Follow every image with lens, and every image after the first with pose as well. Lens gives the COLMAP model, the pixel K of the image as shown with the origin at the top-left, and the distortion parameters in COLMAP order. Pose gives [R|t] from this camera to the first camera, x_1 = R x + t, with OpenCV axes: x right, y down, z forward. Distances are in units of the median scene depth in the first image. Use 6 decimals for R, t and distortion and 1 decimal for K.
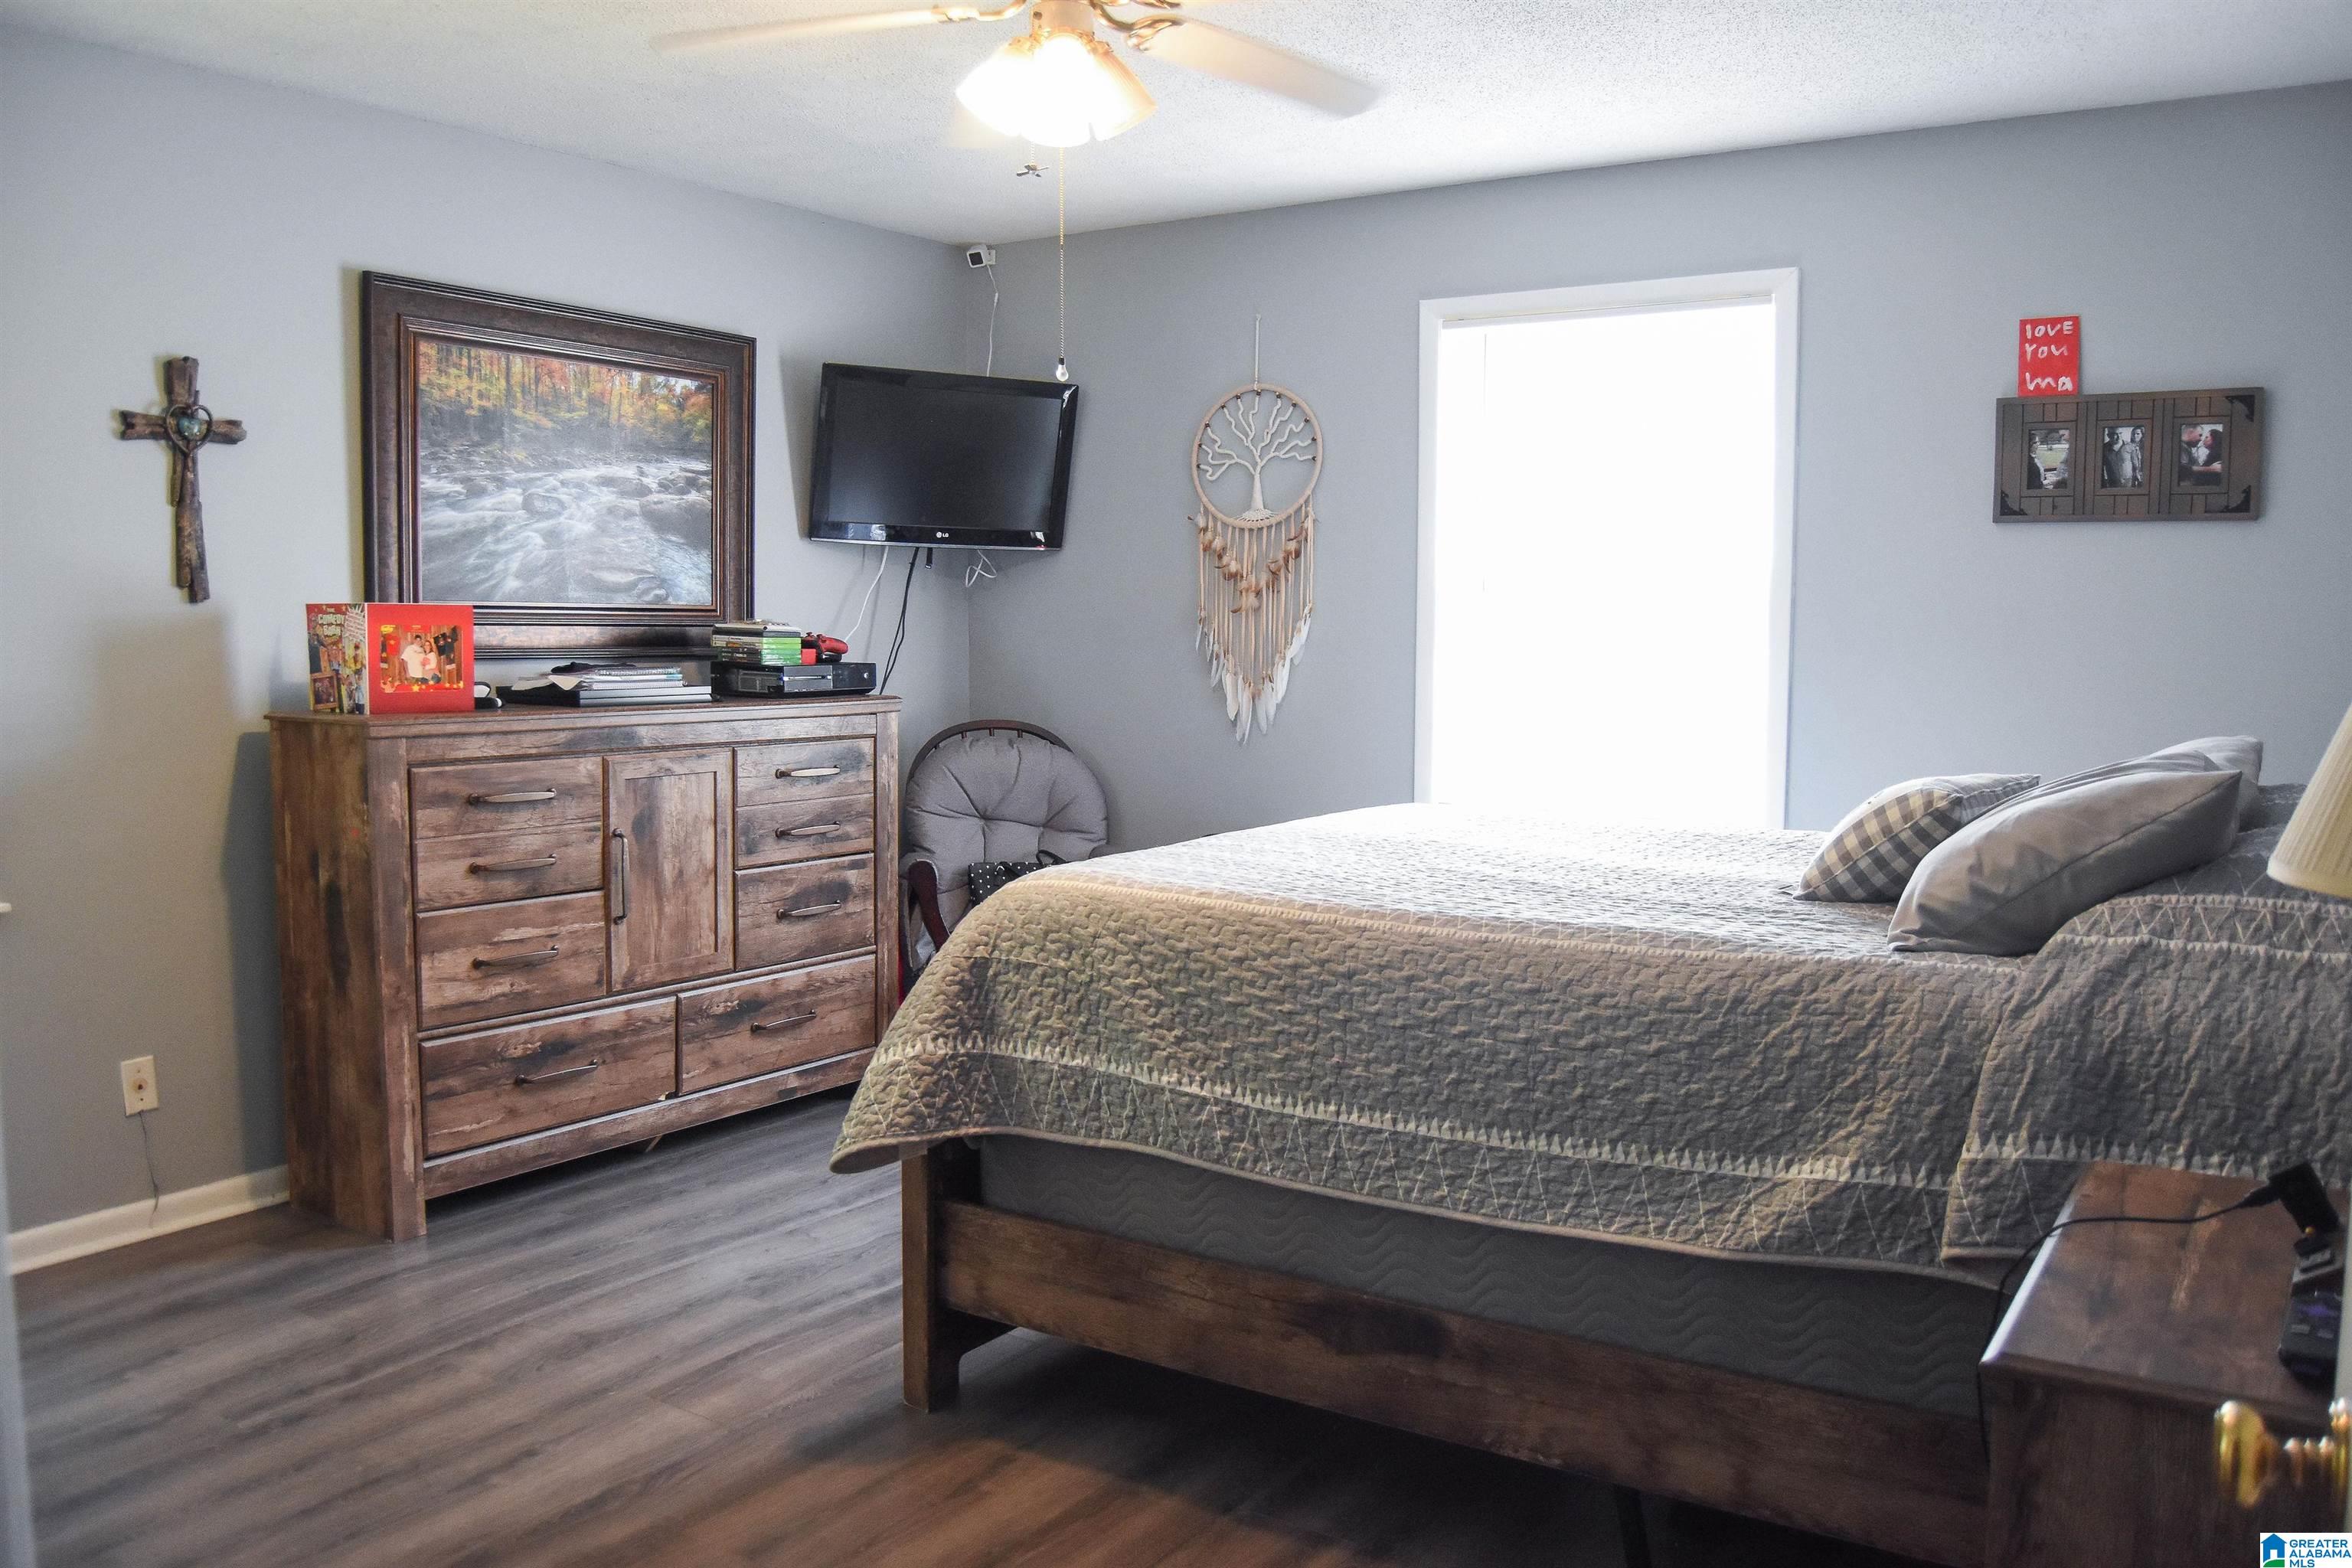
lens RADIAL K [[1885.5, 0, 1178.1], [0, 1885.5, 781.8], [0, 0, 1]] dist [-0.085926, 0.039686]
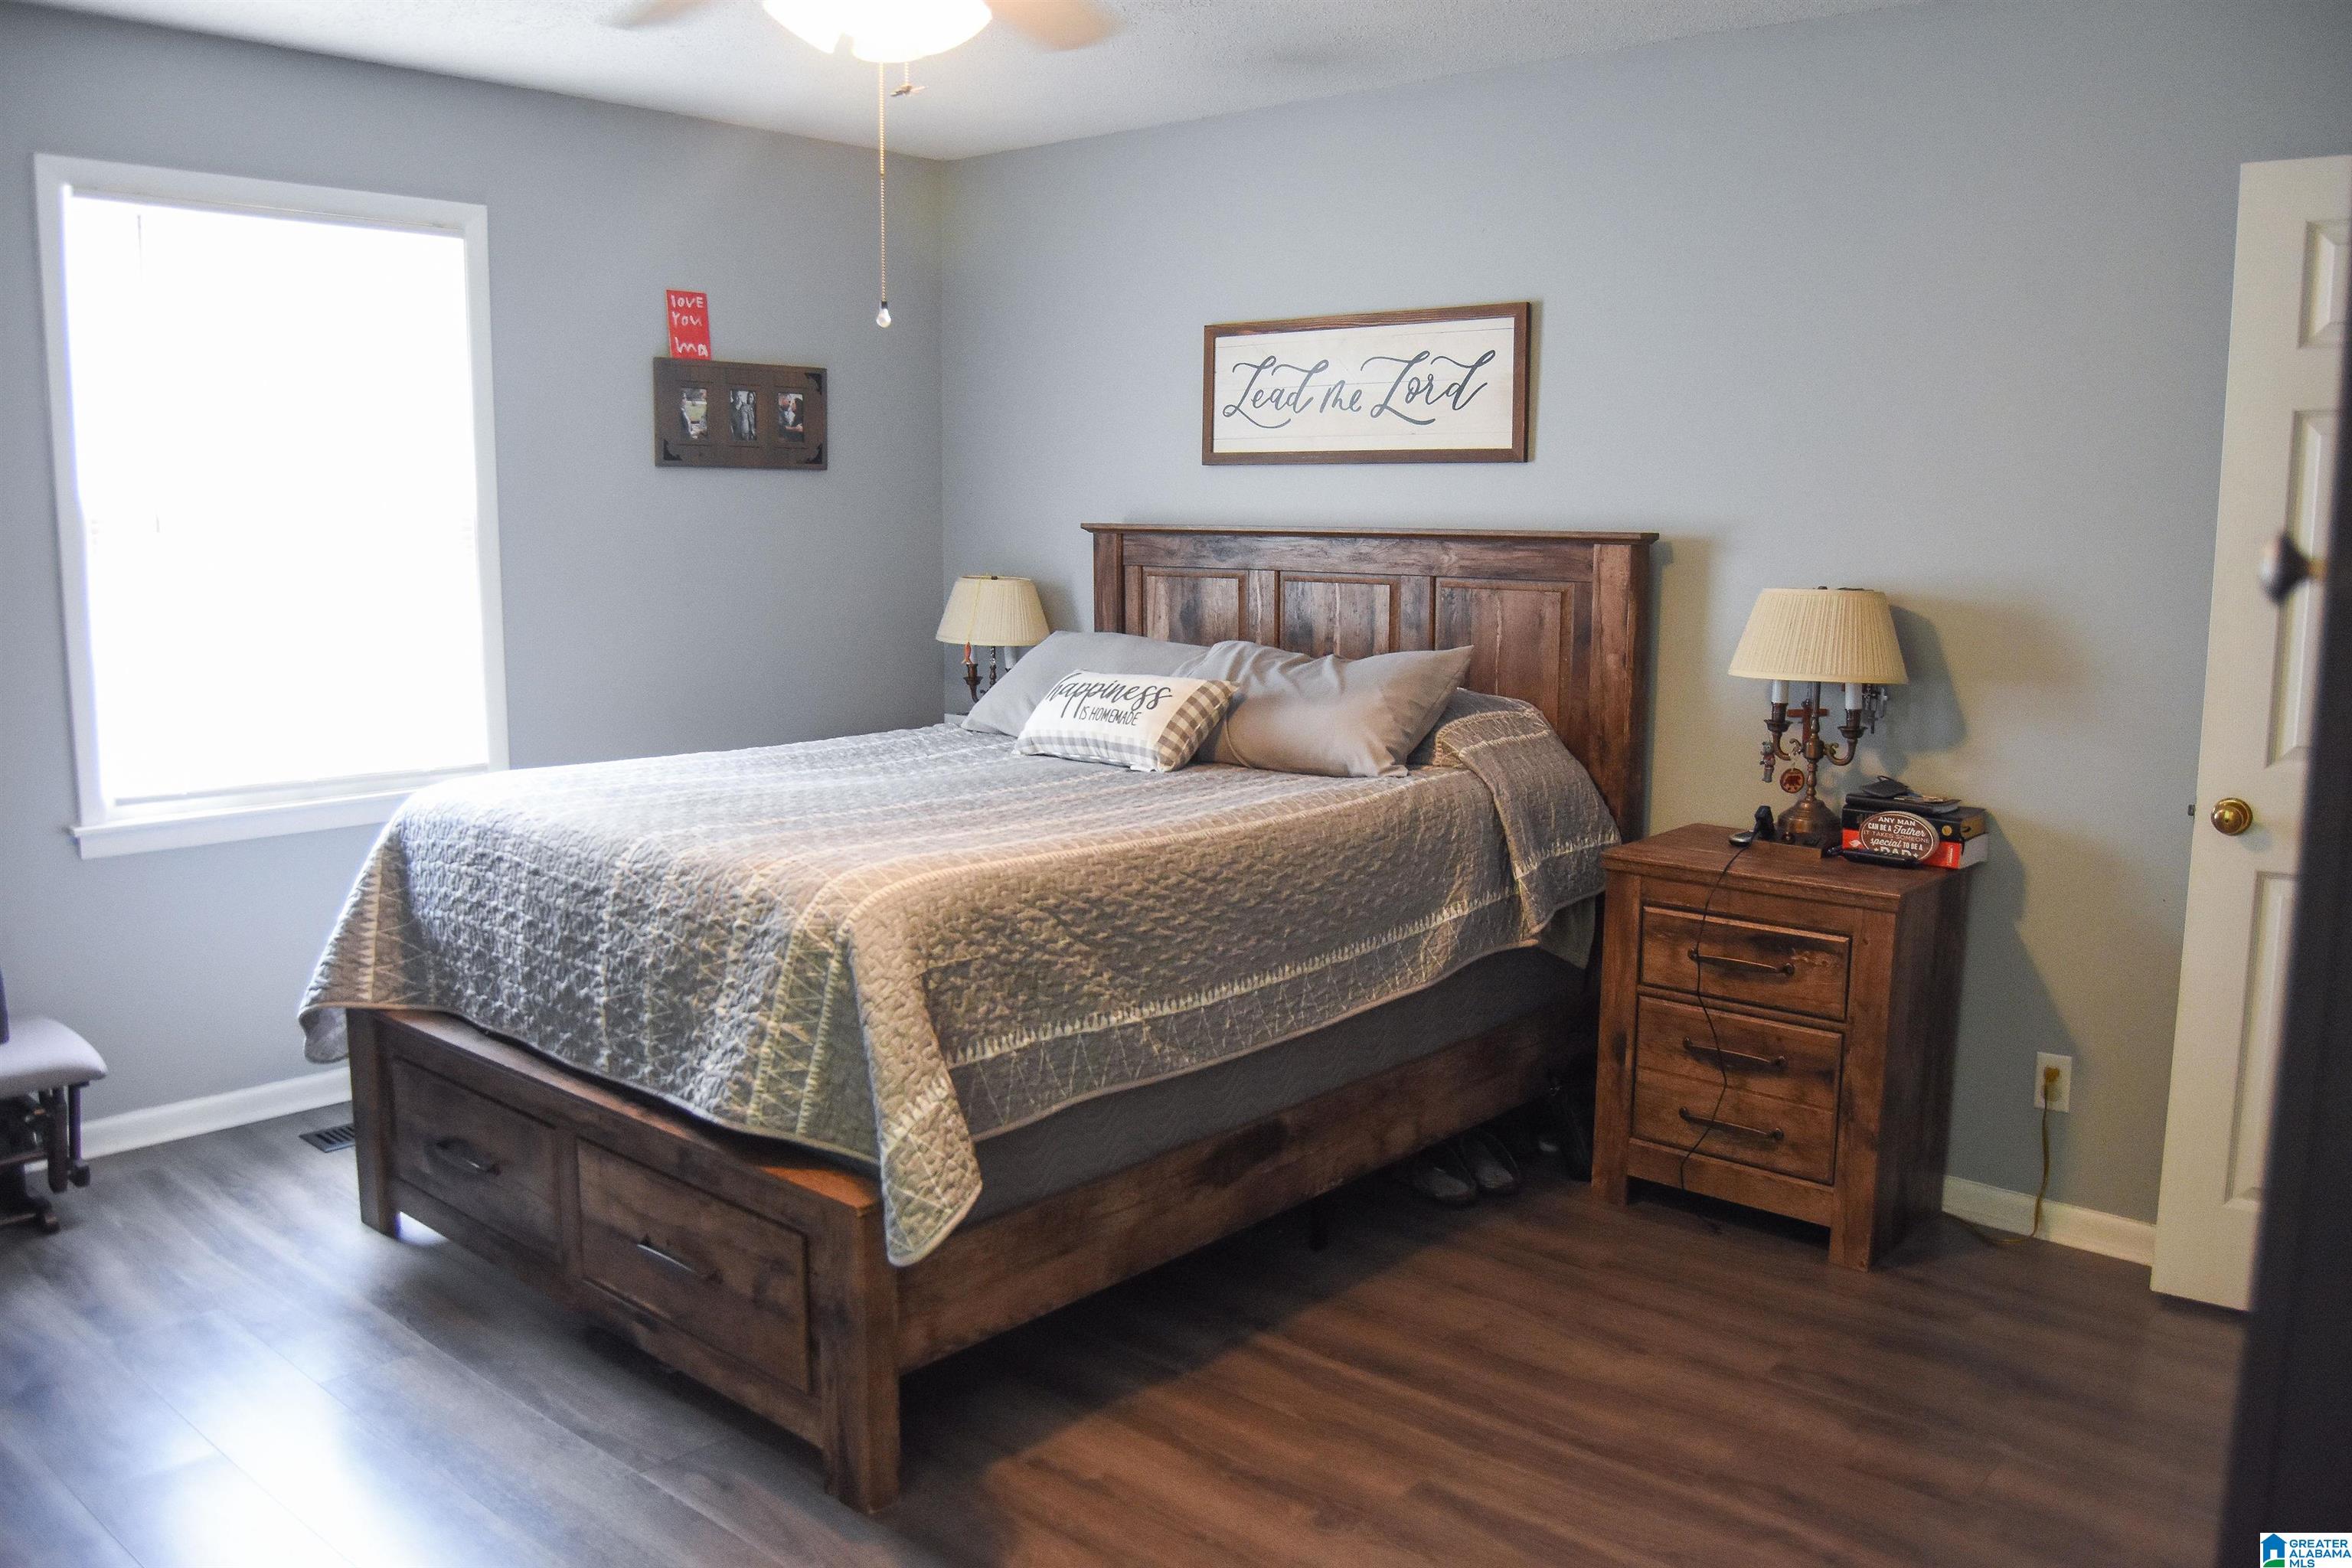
lens RADIAL K [[1885.5, 0, 1177.4], [0, 1885.5, 786.1], [0, 0, 1]] dist [-0.085926, 0.039686]
pose [[0.138871, -0.147008, 0.979338, -0.955624], [0.083262, 0.987152, 0.136374, -0.106789], [-0.986804, 0.062603, 0.149327, 0.741989]]
